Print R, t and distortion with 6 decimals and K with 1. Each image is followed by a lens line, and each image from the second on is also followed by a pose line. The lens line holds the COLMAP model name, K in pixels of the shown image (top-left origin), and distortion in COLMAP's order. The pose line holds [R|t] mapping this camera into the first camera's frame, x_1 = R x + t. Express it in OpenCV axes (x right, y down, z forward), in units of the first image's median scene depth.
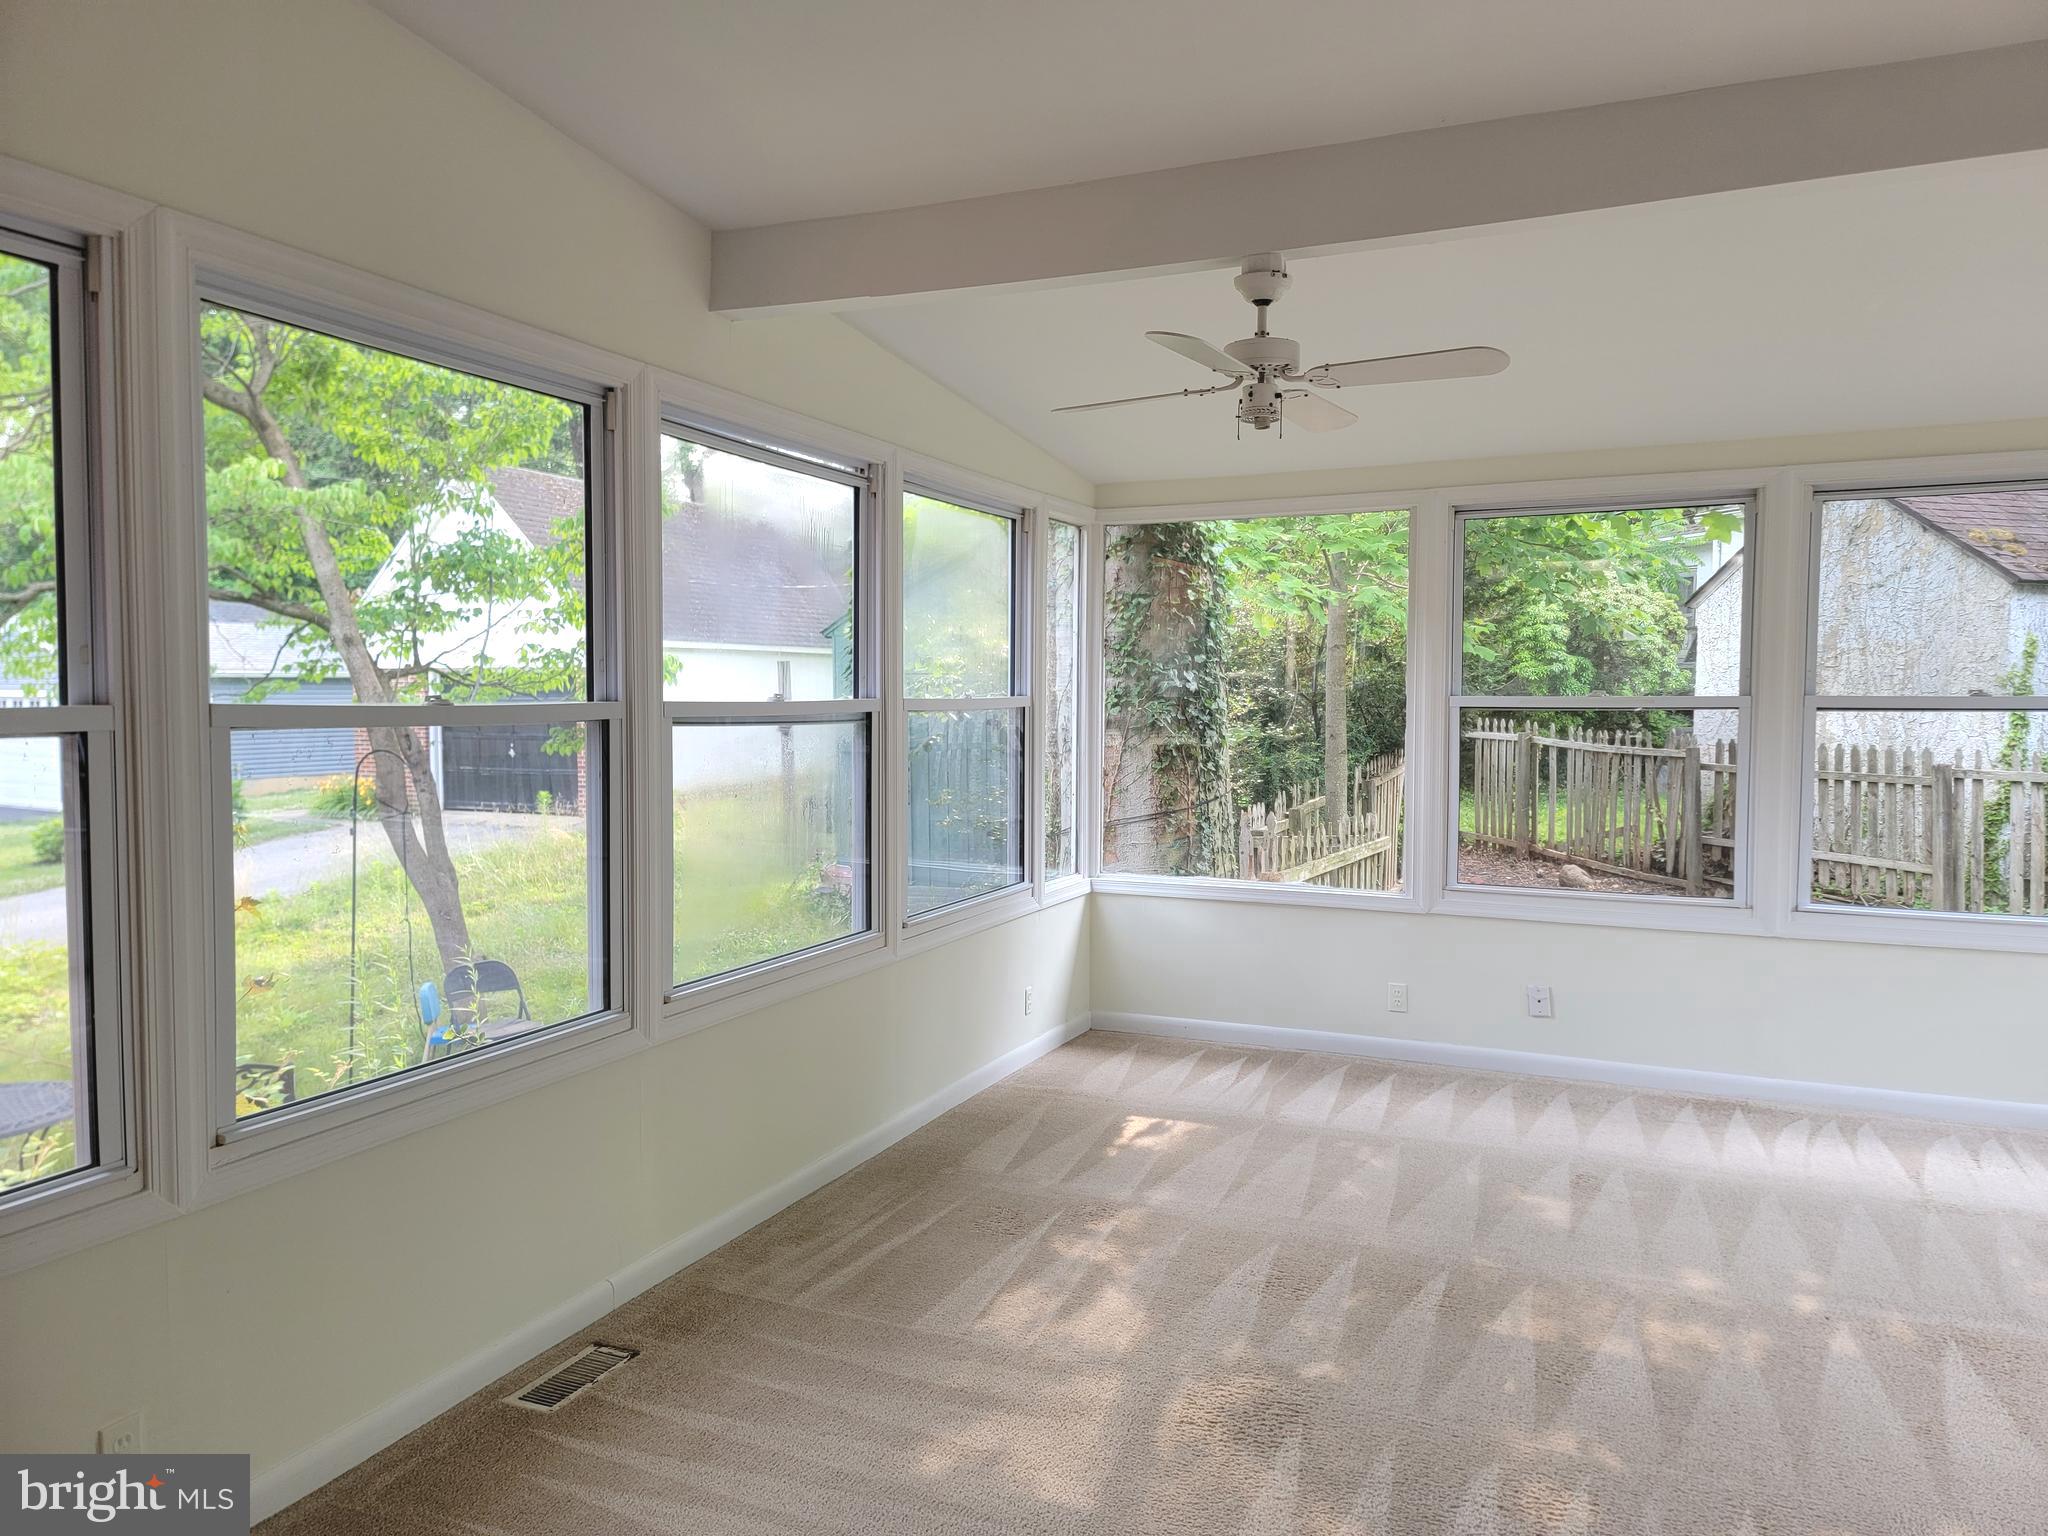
lens RADIAL K [[1412.7, 0, 1043.3], [0, 1412.7, 768.7], [0, 0, 1]] dist [0.113202, -0.110018]
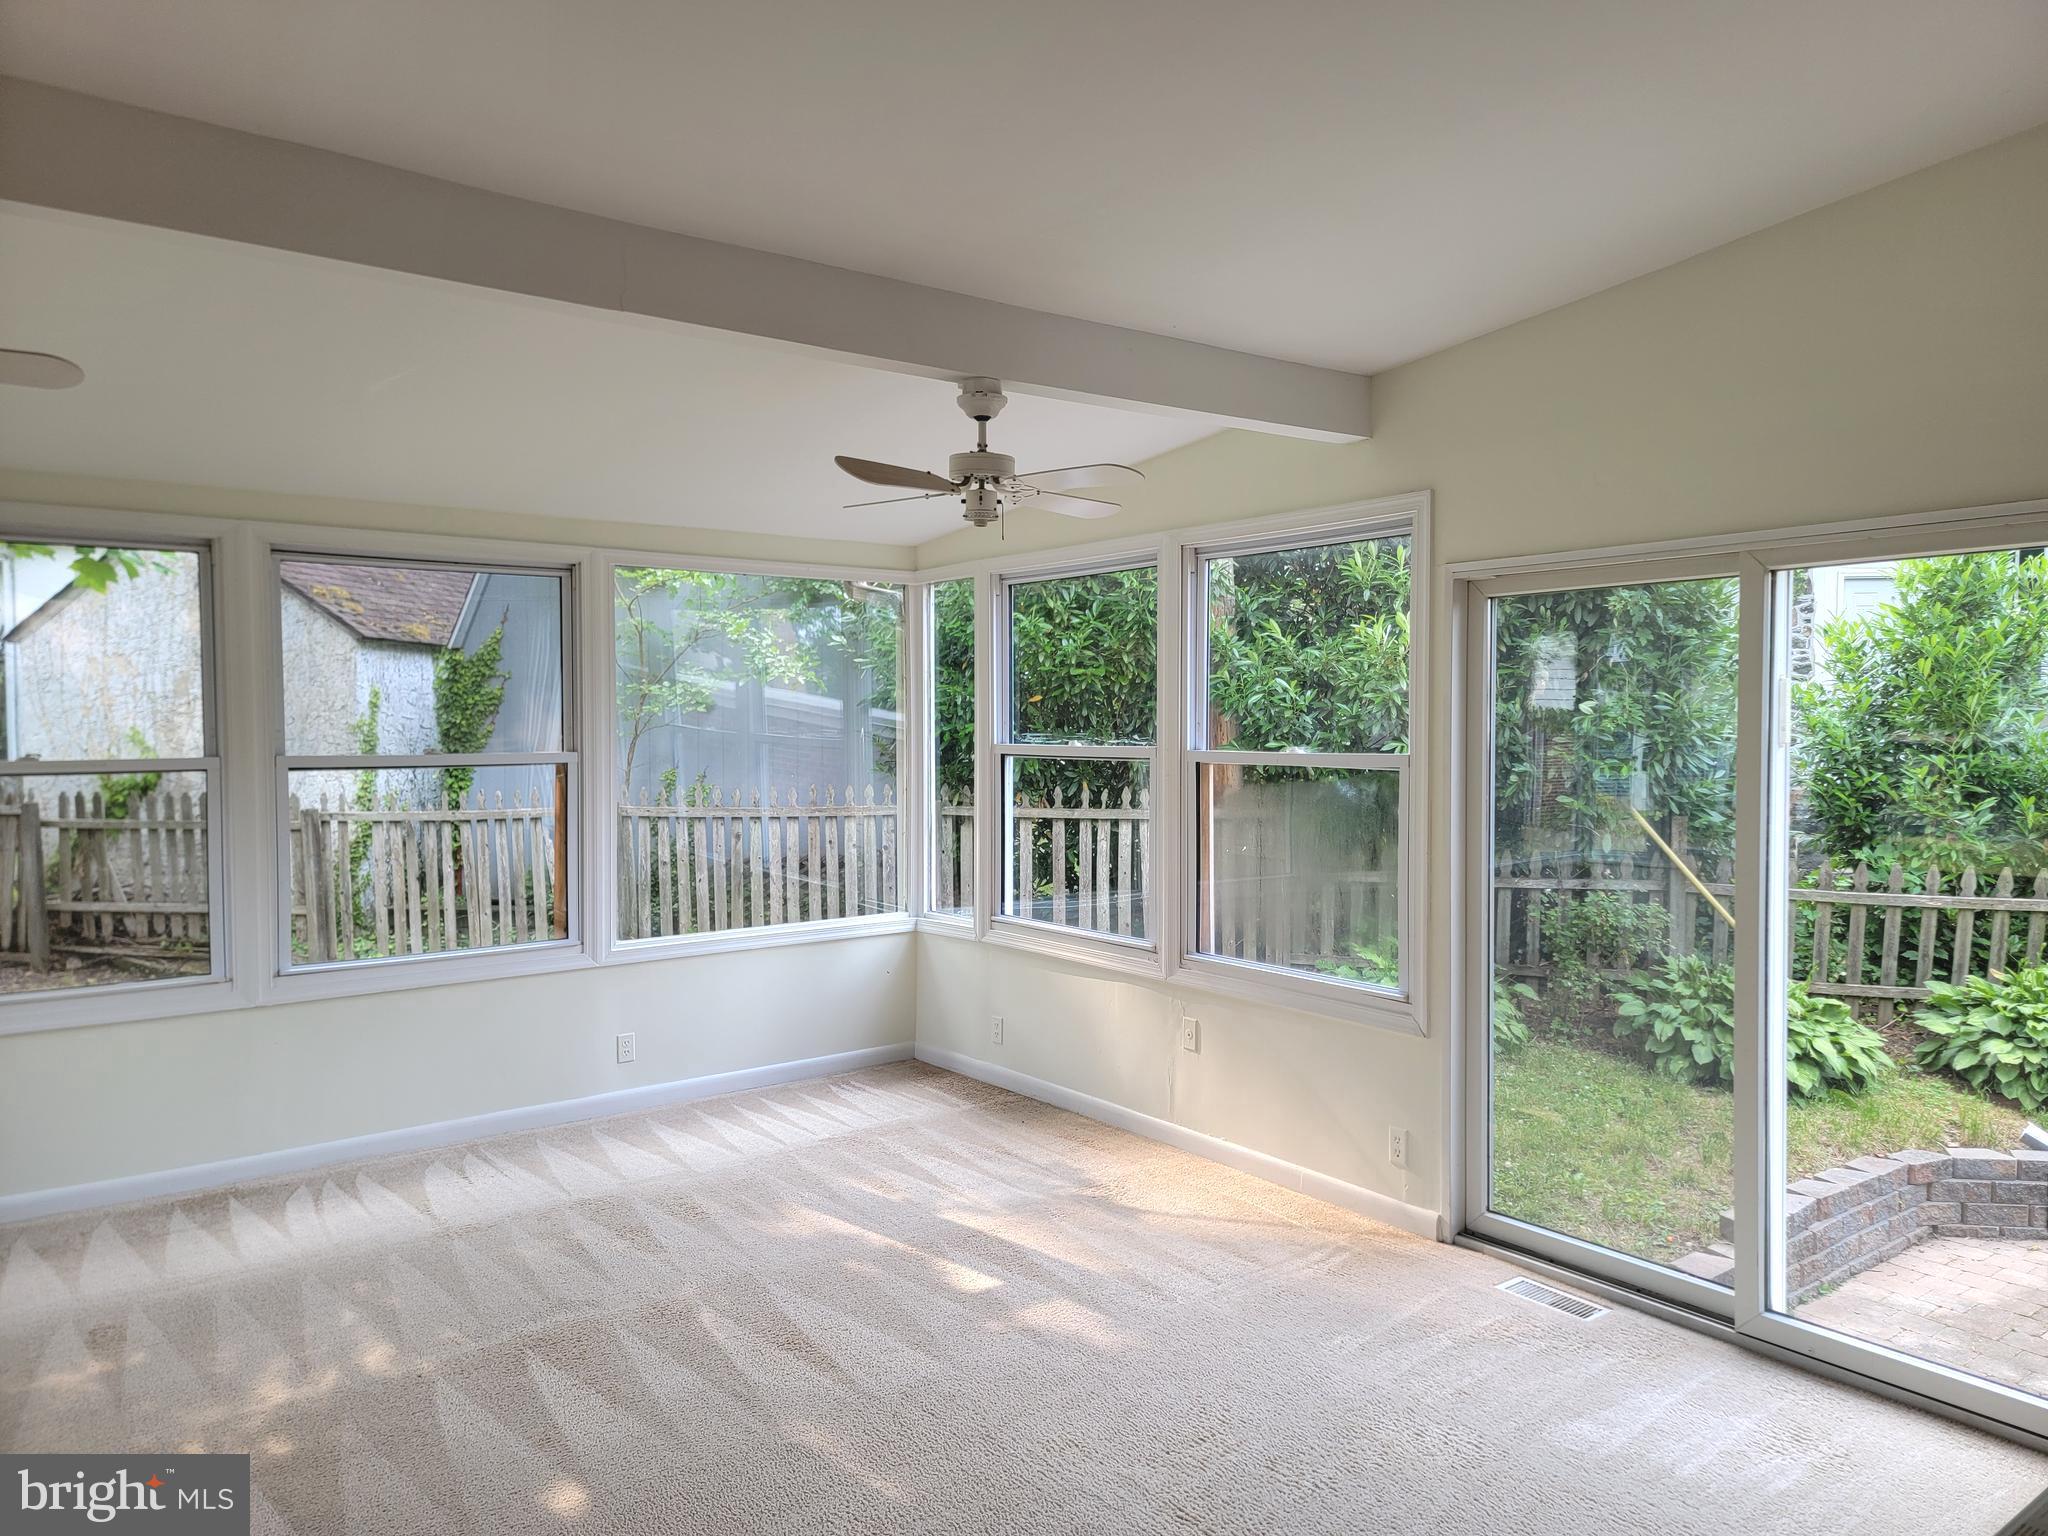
lens RADIAL K [[1412.7, 0, 1043.3], [0, 1412.7, 768.7], [0, 0, 1]] dist [0.113202, -0.110018]
pose [[0.463491, -0.029621, 0.885606, -0.100333], [0.049675, 0.998738, 0.007407, -0.023314], [-0.884708, 0.040559, 0.464378, 0.081713]]
